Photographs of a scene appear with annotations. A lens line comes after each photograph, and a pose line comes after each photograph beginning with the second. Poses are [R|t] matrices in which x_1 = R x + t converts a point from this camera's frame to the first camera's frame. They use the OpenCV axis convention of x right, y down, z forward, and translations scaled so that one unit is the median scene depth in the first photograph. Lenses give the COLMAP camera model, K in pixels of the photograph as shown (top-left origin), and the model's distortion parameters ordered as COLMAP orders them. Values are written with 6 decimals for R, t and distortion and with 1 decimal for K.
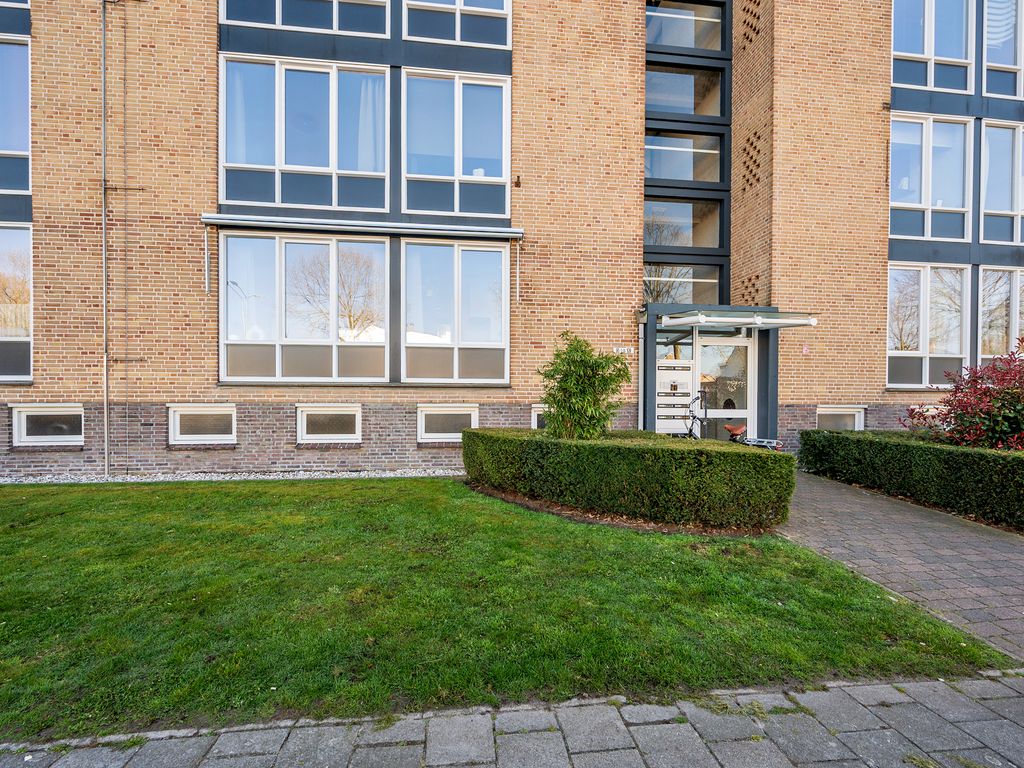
lens RADIAL K [[410.2, 0, 498.5], [0, 410.2, 402.3], [0, 0, 1]] dist [0.000769, -0.000082]
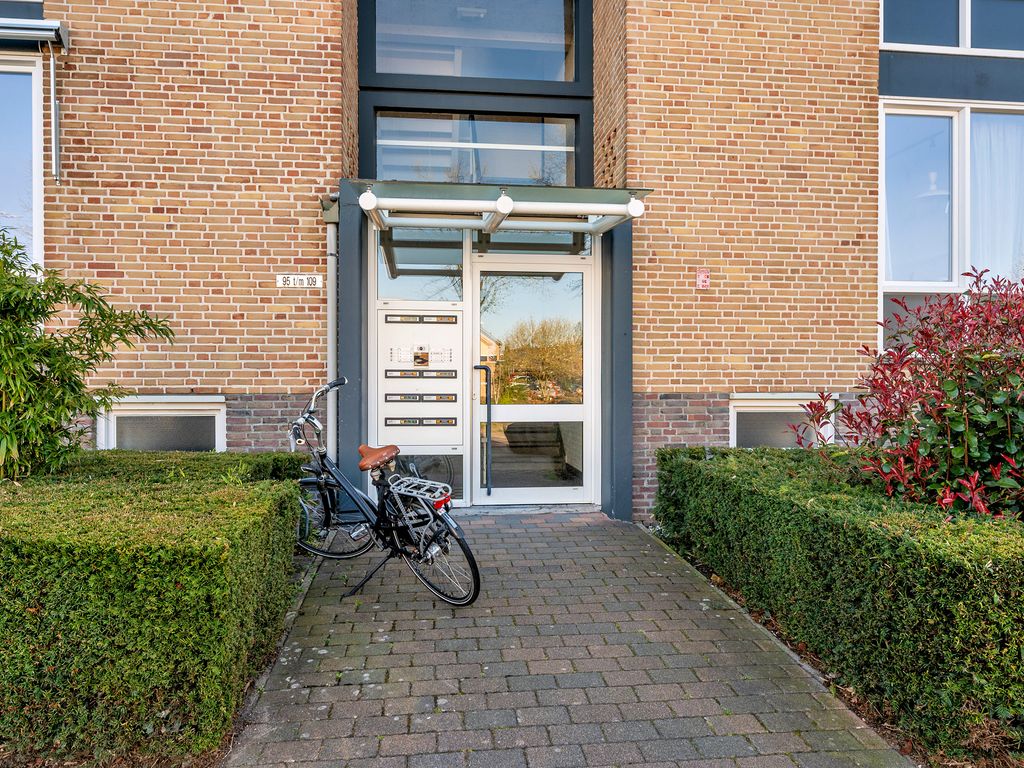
lens RADIAL K [[630.6, 0, 512.2], [0, 630.6, 384.1], [0, 0, 1]] dist [-0.000719, 0.002042]
pose [[0.999977, -0.006398, -0.002306, 0.533614], [0.006371, 0.999914, -0.011491, 0.001655], [0.002379, 0.011476, 0.999931, 0.267682]]
